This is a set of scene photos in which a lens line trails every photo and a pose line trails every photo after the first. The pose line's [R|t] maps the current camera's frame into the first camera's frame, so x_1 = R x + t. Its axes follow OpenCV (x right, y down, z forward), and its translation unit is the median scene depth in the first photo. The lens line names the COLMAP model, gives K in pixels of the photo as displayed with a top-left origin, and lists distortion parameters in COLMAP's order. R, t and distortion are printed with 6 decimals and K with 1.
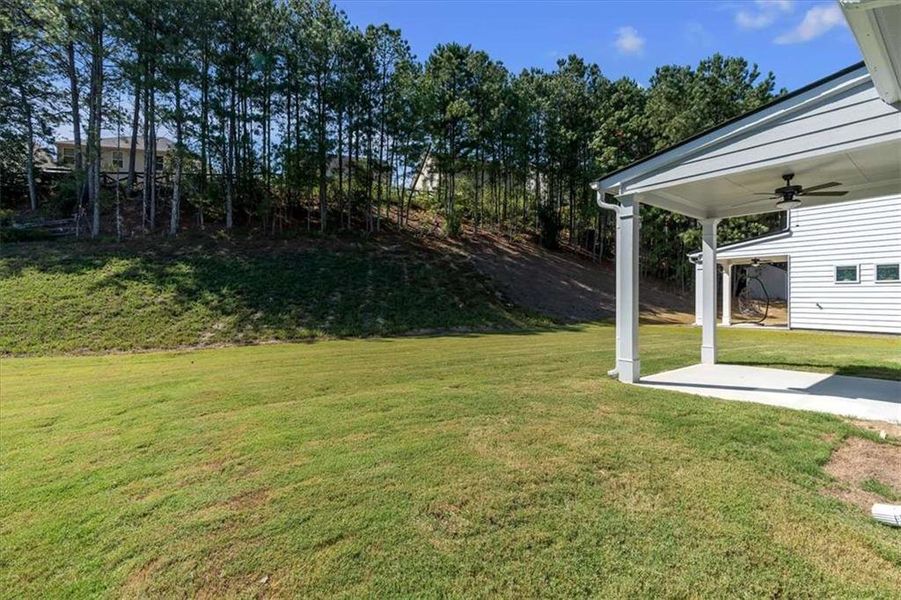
lens RADIAL K [[404.0, 0, 454.4], [0, 404.0, 297.4], [0, 0, 1]] dist [-0.002557, 0.000393]
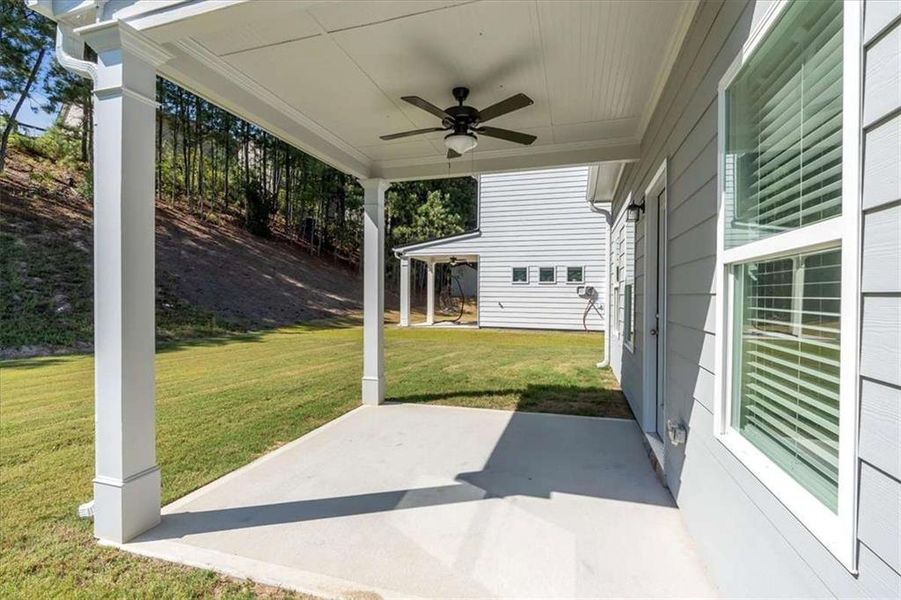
lens RADIAL K [[404.0, 0, 450.6], [0, 404.0, 298.0], [0, 0, 1]] dist [-0.002557, 0.000393]
pose [[0.818518, -0.001429, 0.574479, 0.158688], [-0.006364, 0.999913, 0.011555, -0.006215], [-0.574446, -0.013114, 0.818438, 0.175496]]
